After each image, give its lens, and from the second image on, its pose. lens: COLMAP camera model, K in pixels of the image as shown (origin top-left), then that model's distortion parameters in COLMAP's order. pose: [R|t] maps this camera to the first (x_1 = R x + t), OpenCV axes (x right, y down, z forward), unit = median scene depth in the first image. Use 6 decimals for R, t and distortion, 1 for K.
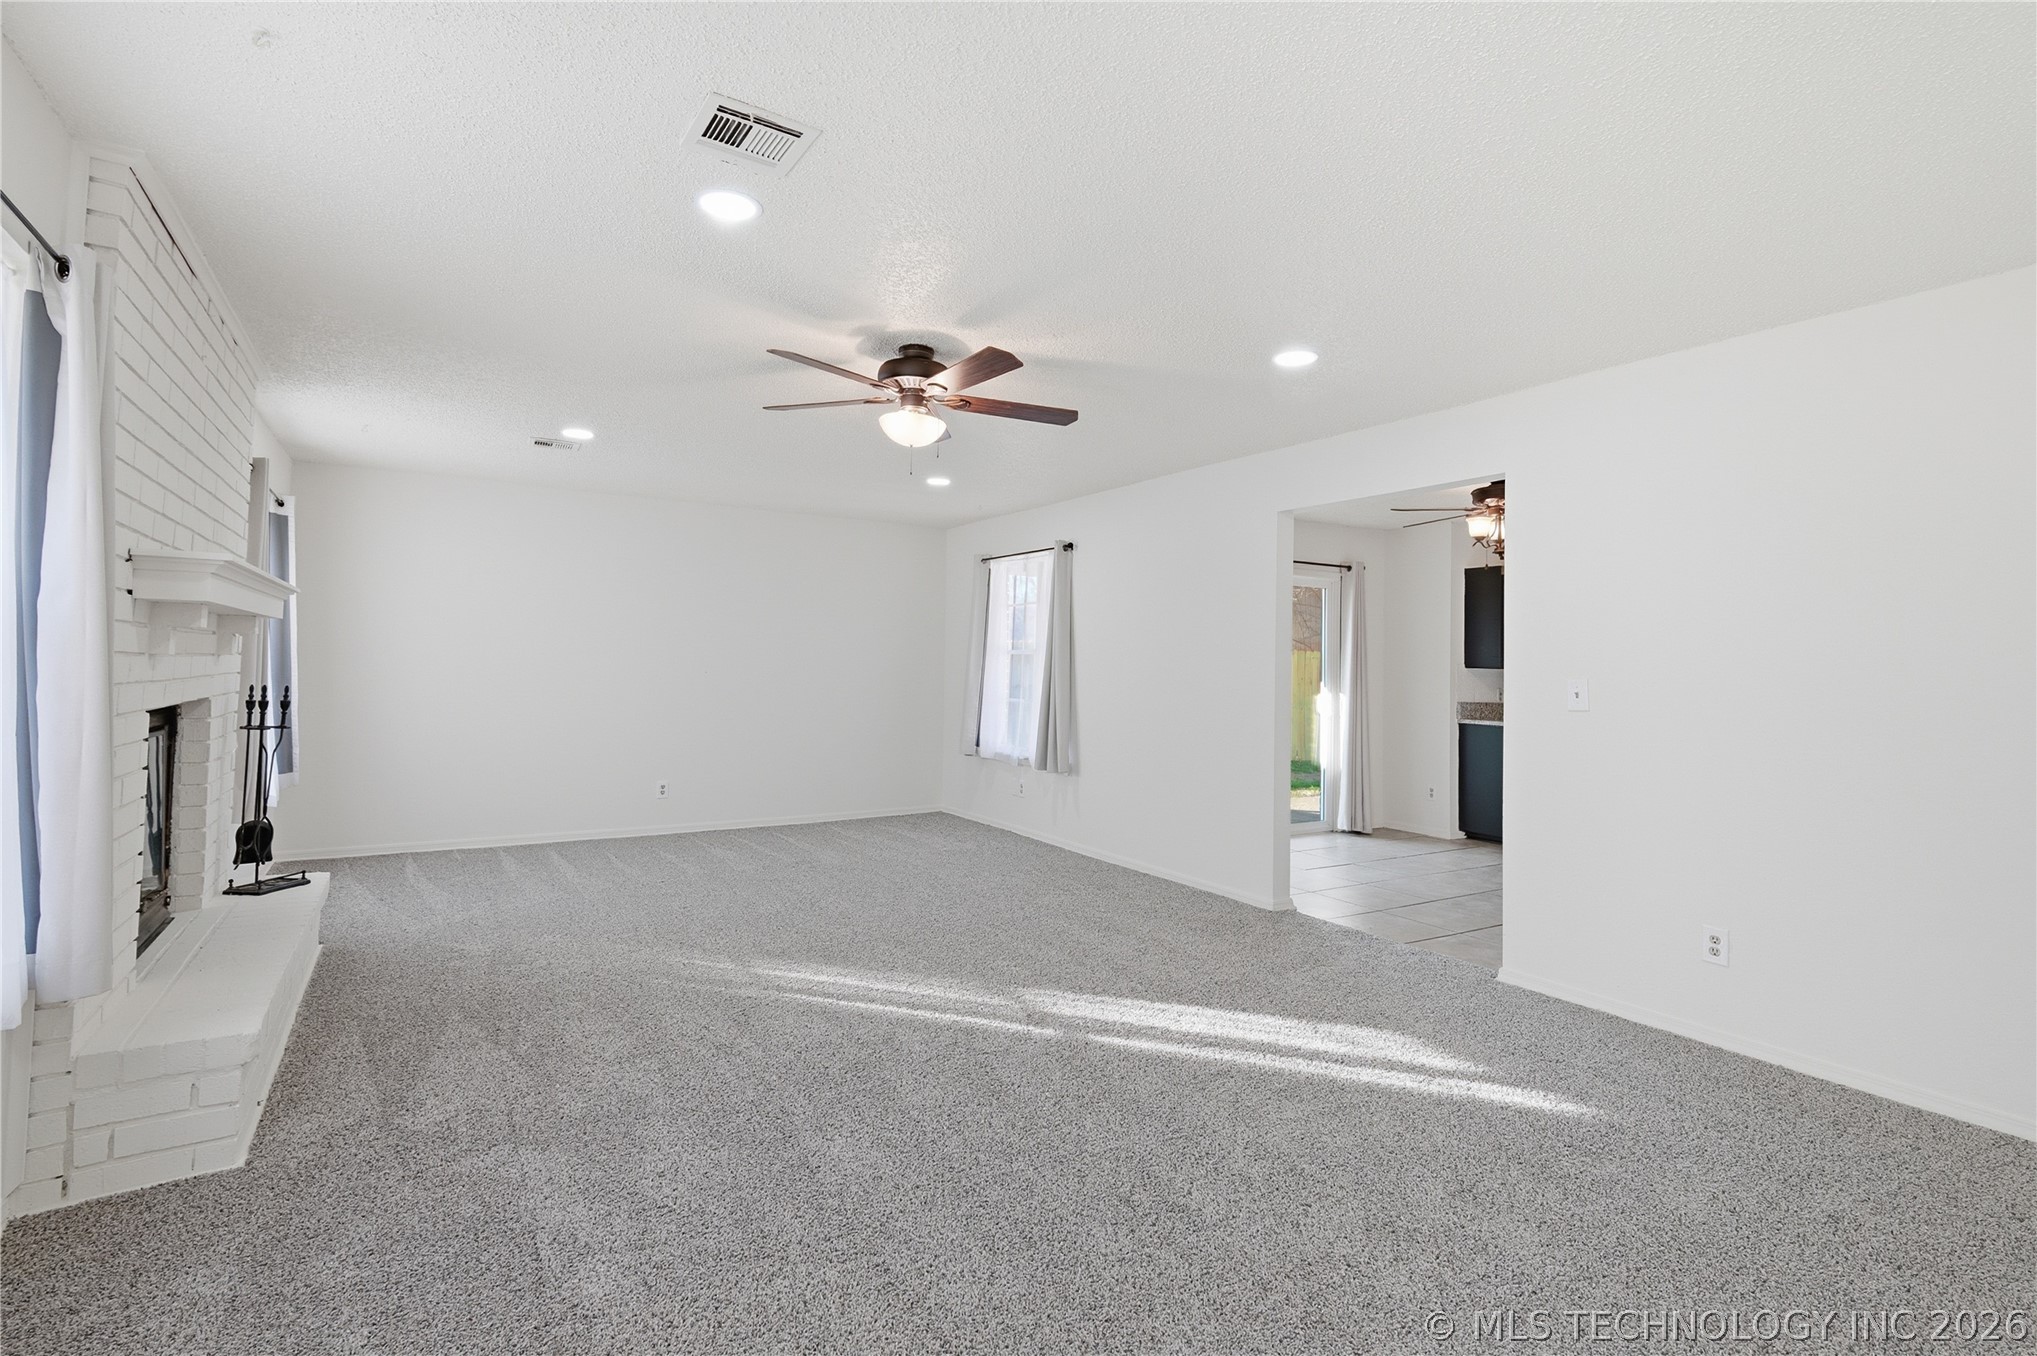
lens RADIAL K [[911.7, 0, 1099.4], [0, 911.7, 630.1], [0, 0, 1]] dist [0.003840, -0.000270]
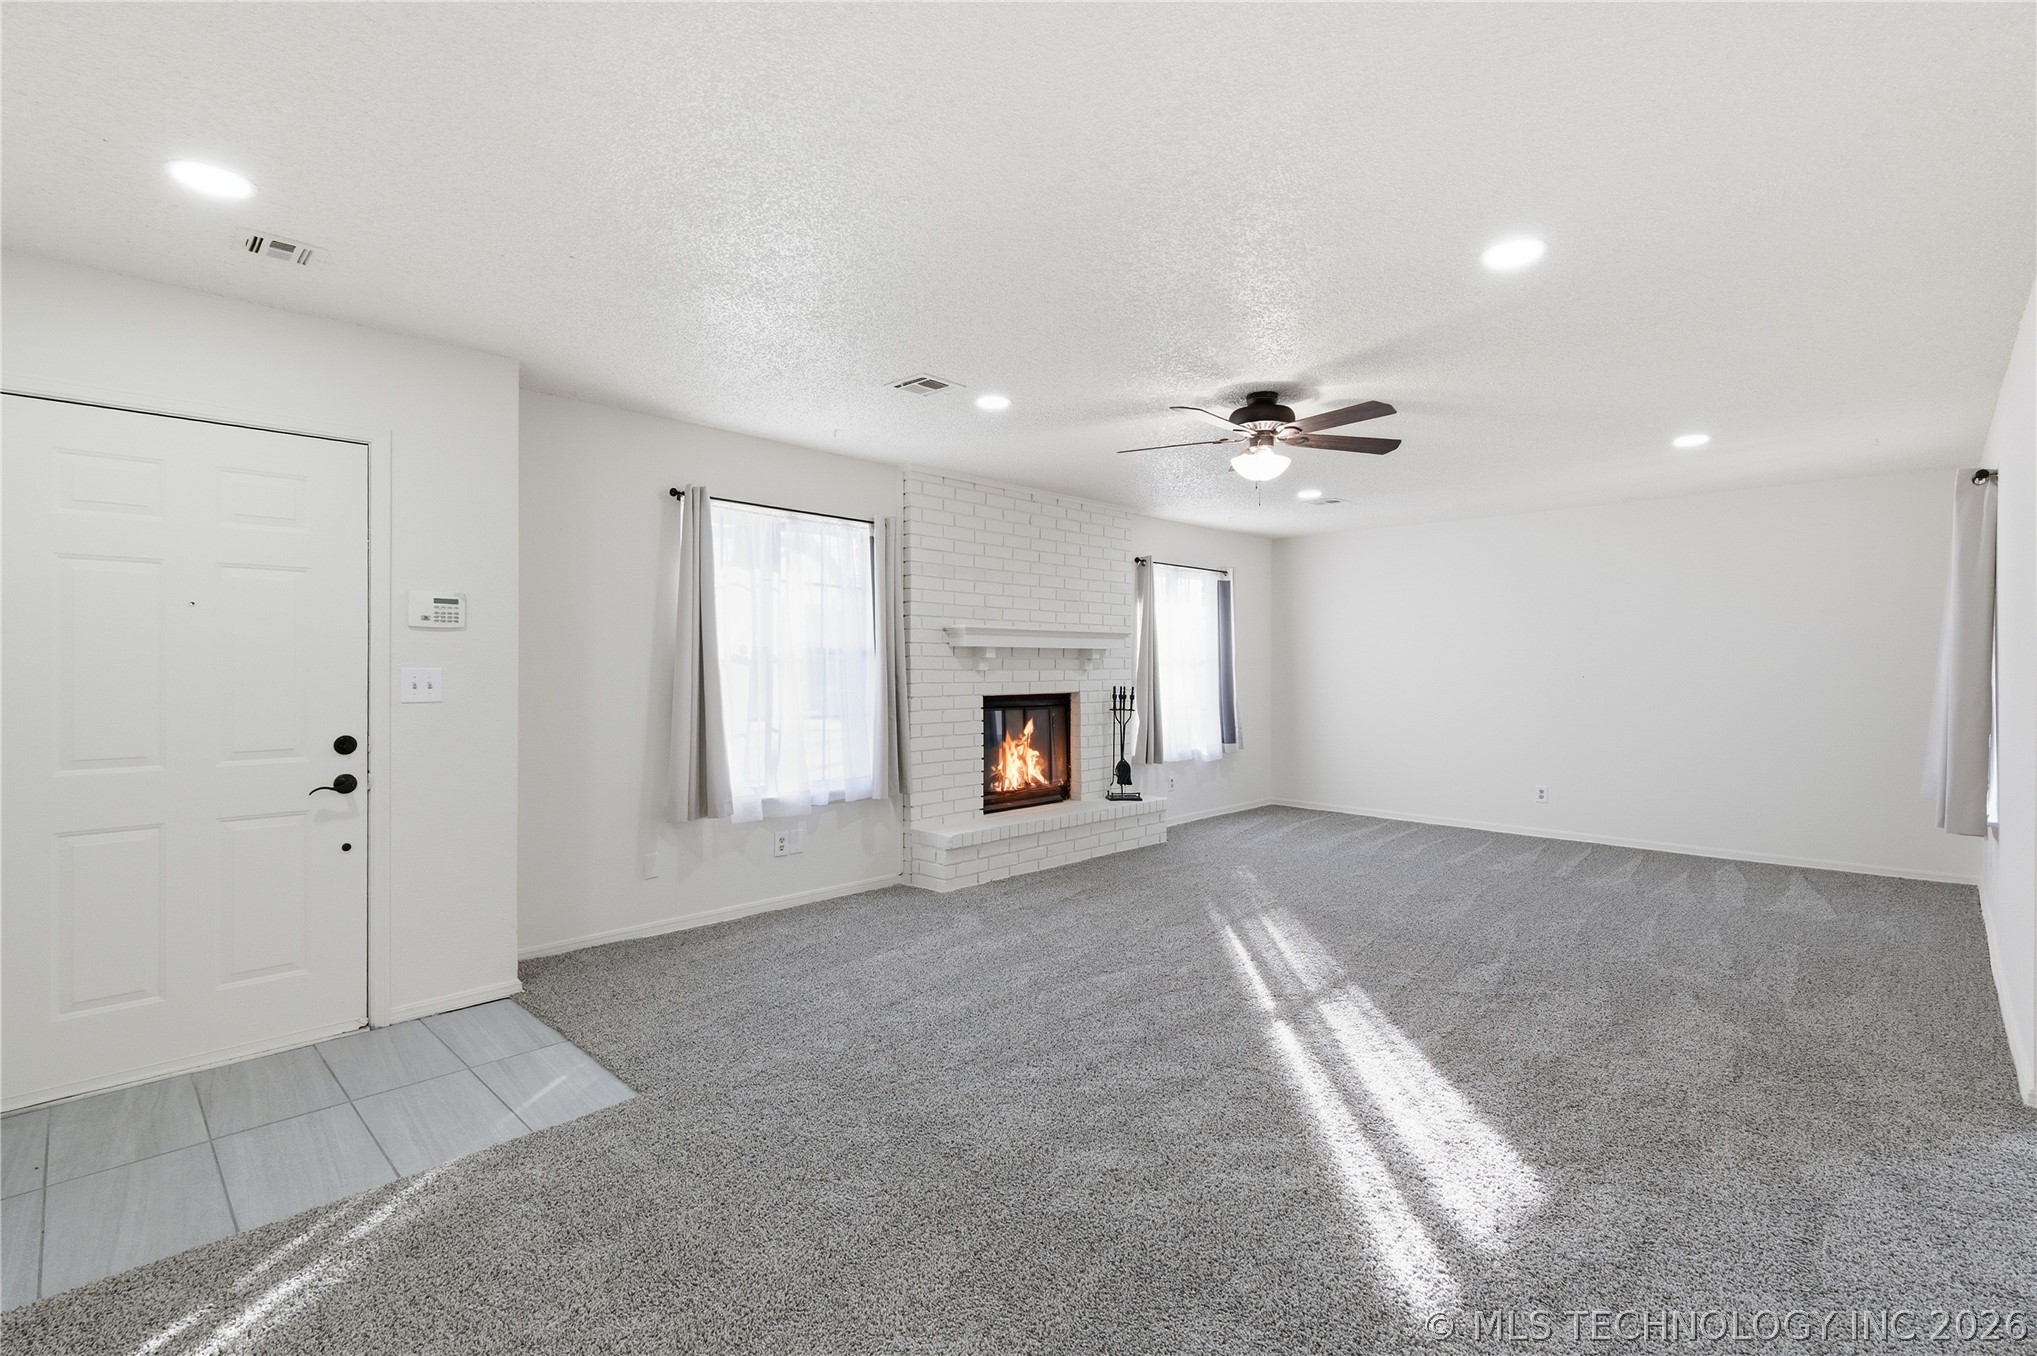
lens RADIAL K [[985.5, 0, 1097.5], [0, 985.5, 665.9], [0, 0, 1]] dist [0.002228, 0.000181]
pose [[0.233191, -0.018143, -0.972262, 1.035975], [0.044881, 0.998961, -0.007877, 0.035700], [0.971395, -0.041799, 0.233763, 0.537283]]
